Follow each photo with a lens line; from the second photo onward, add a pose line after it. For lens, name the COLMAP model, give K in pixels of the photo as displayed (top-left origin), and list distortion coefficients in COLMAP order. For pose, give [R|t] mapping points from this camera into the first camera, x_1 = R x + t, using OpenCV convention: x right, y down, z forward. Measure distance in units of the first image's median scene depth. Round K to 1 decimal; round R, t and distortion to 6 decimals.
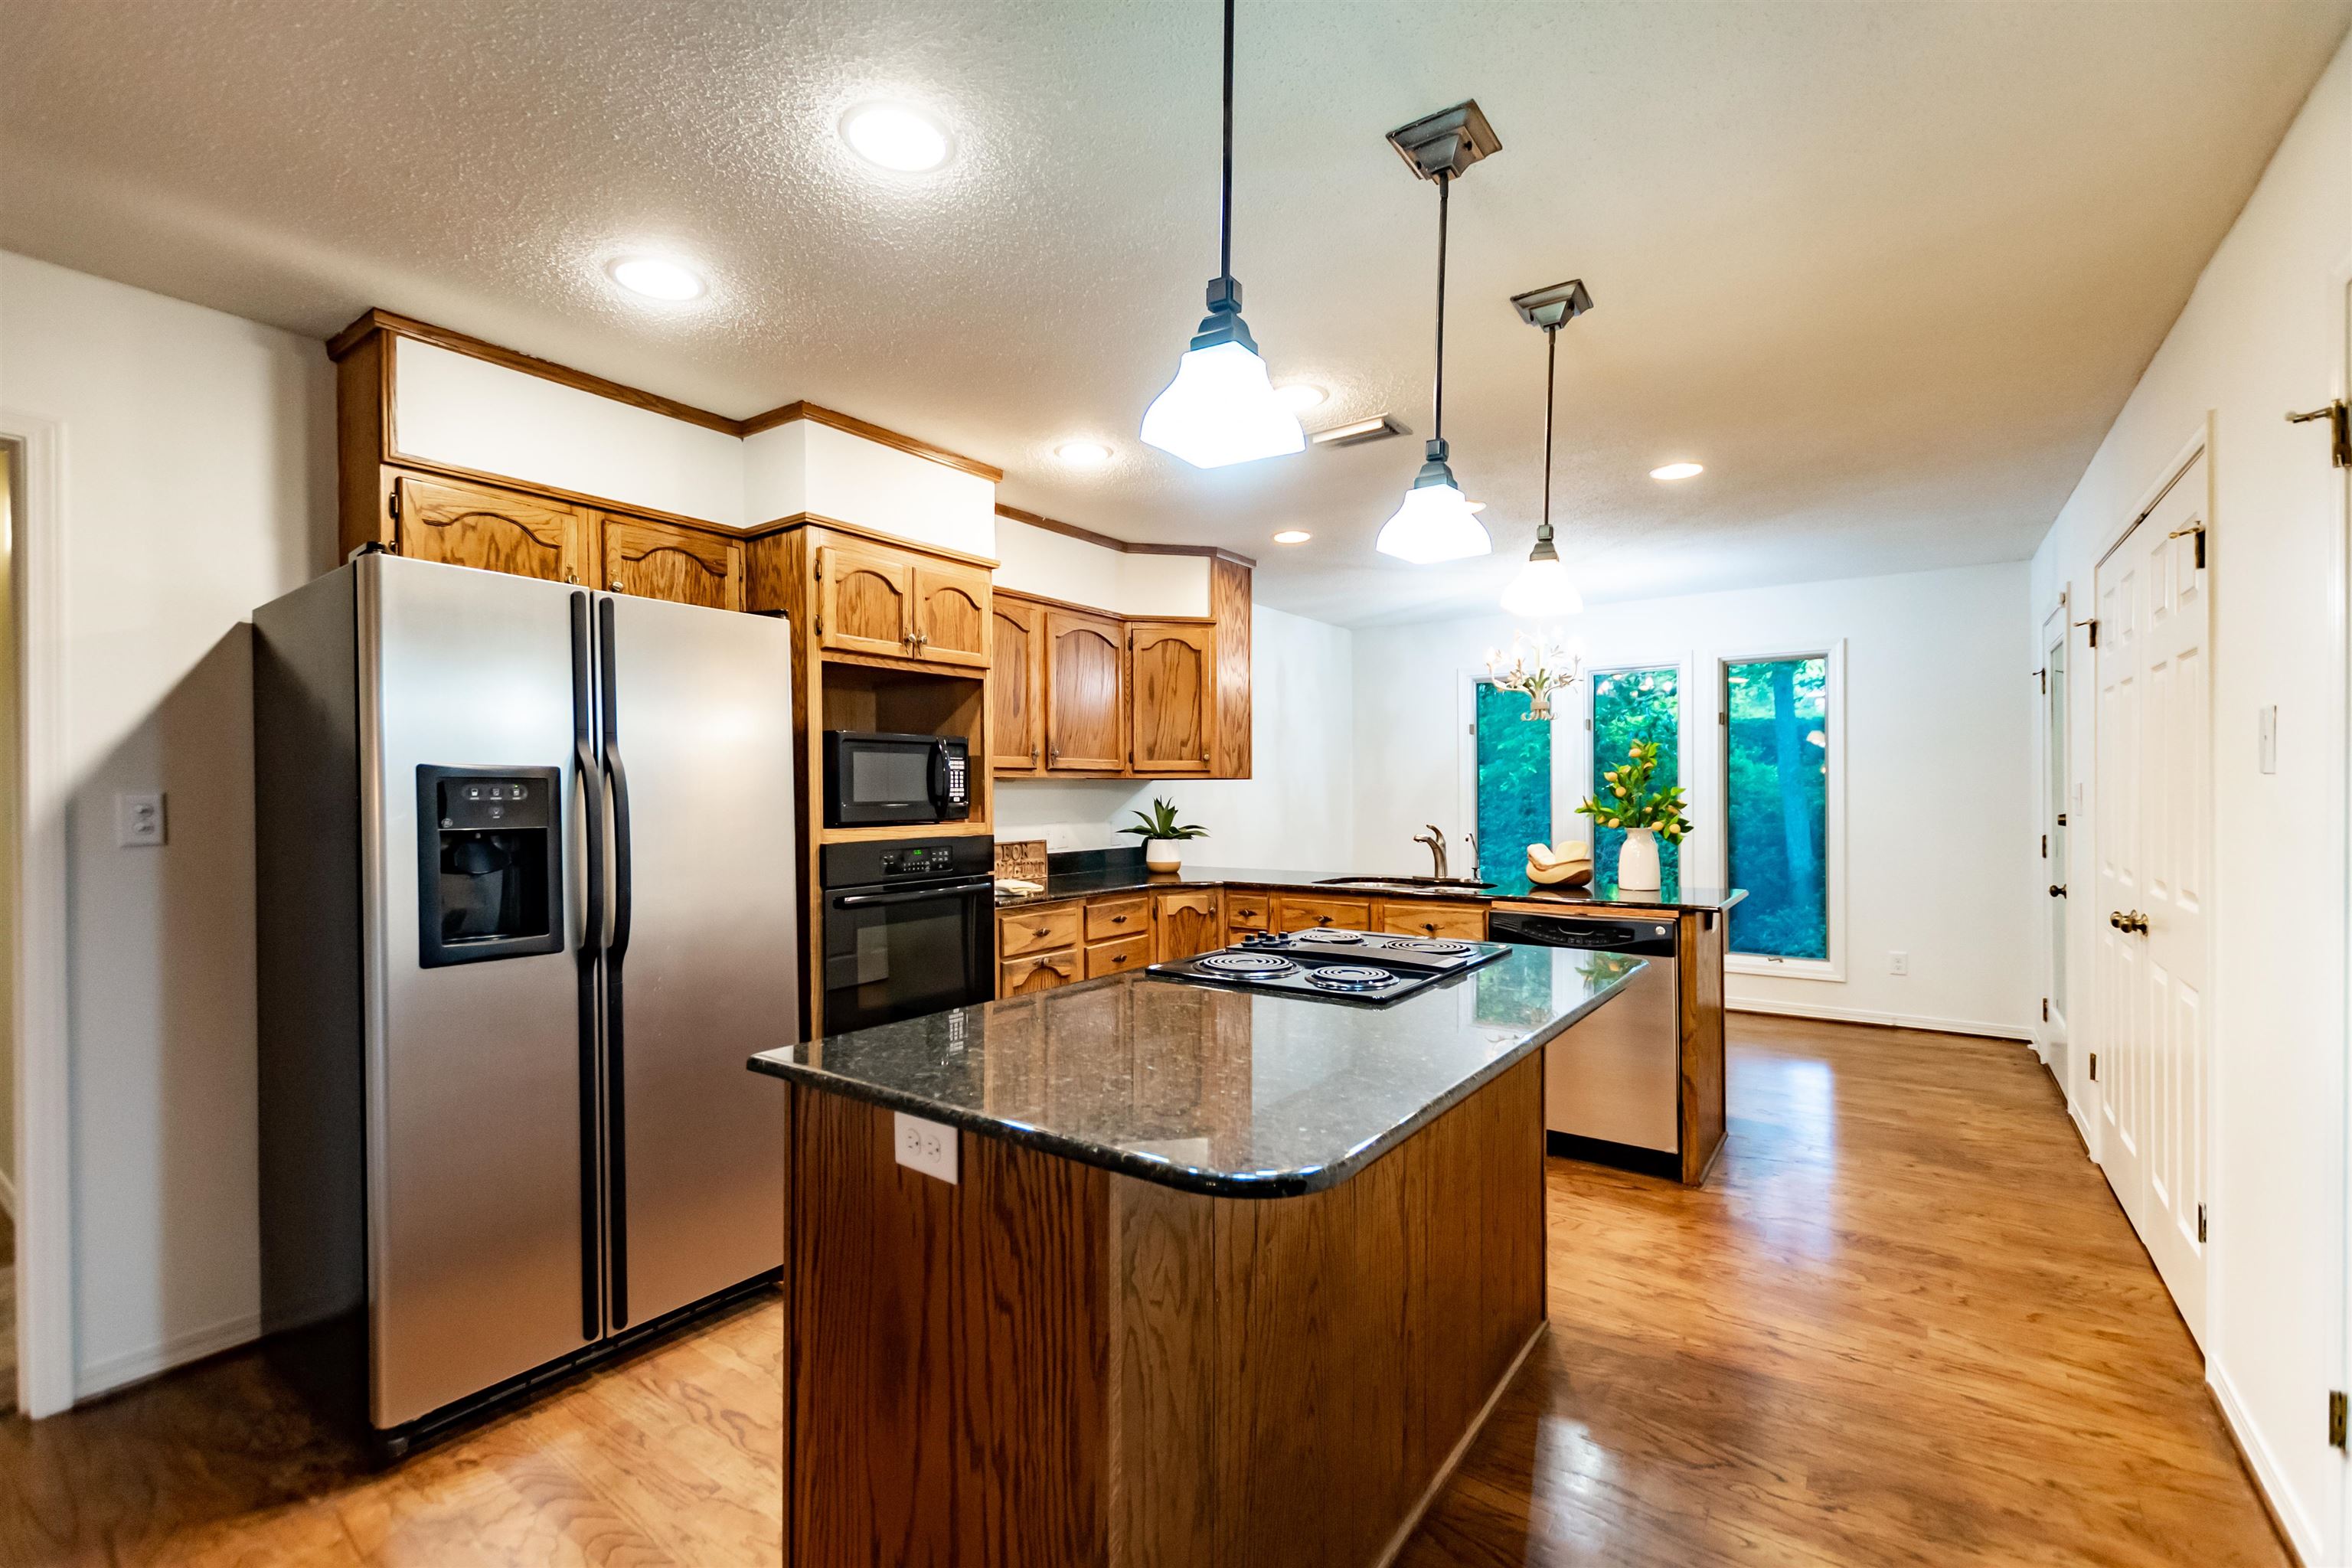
lens RADIAL K [[1012.1, 0, 1173.8], [0, 1012.1, 789.9], [0, 0, 1]] dist [0.009800, -0.005112]
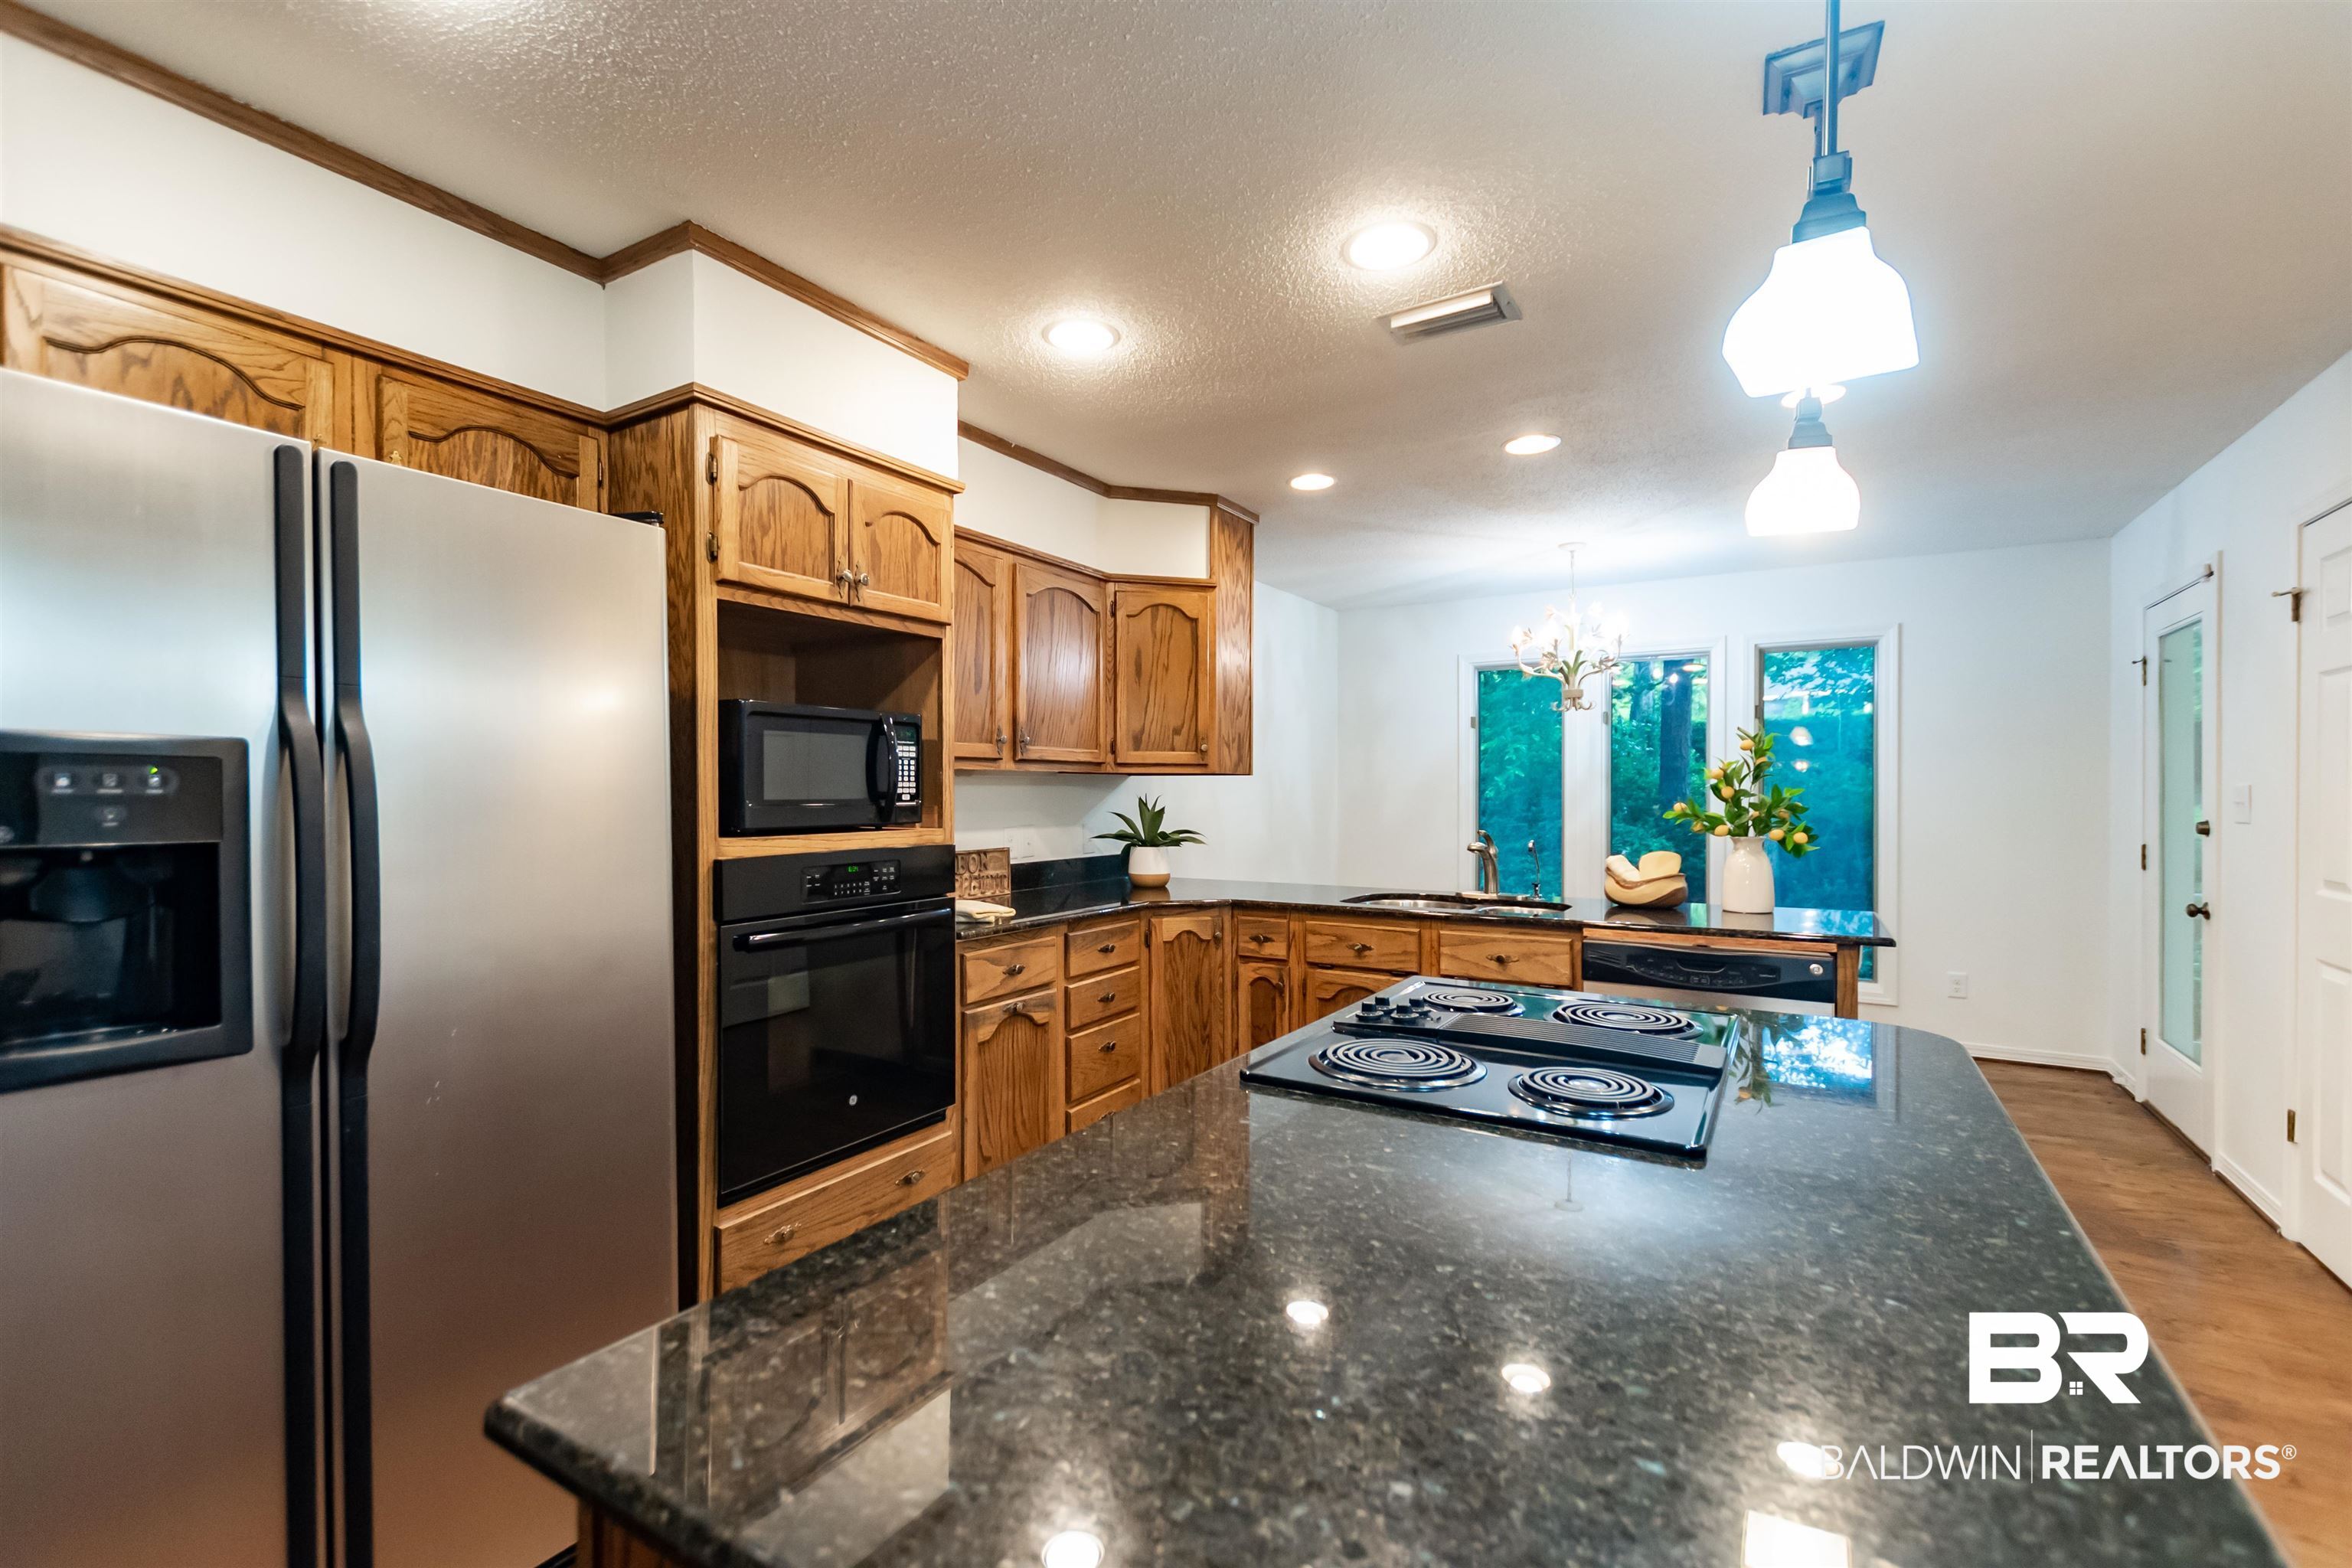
lens RADIAL K [[1012.1, 0, 1174.7], [0, 1012.1, 790.8], [0, 0, 1]] dist [0.009800, -0.005112]
pose [[0.997284, 0.005983, 0.073407, -0.072298], [-0.006118, 0.999980, 0.001606, 0.002171], [-0.073396, -0.002051, 0.997301, 0.242665]]
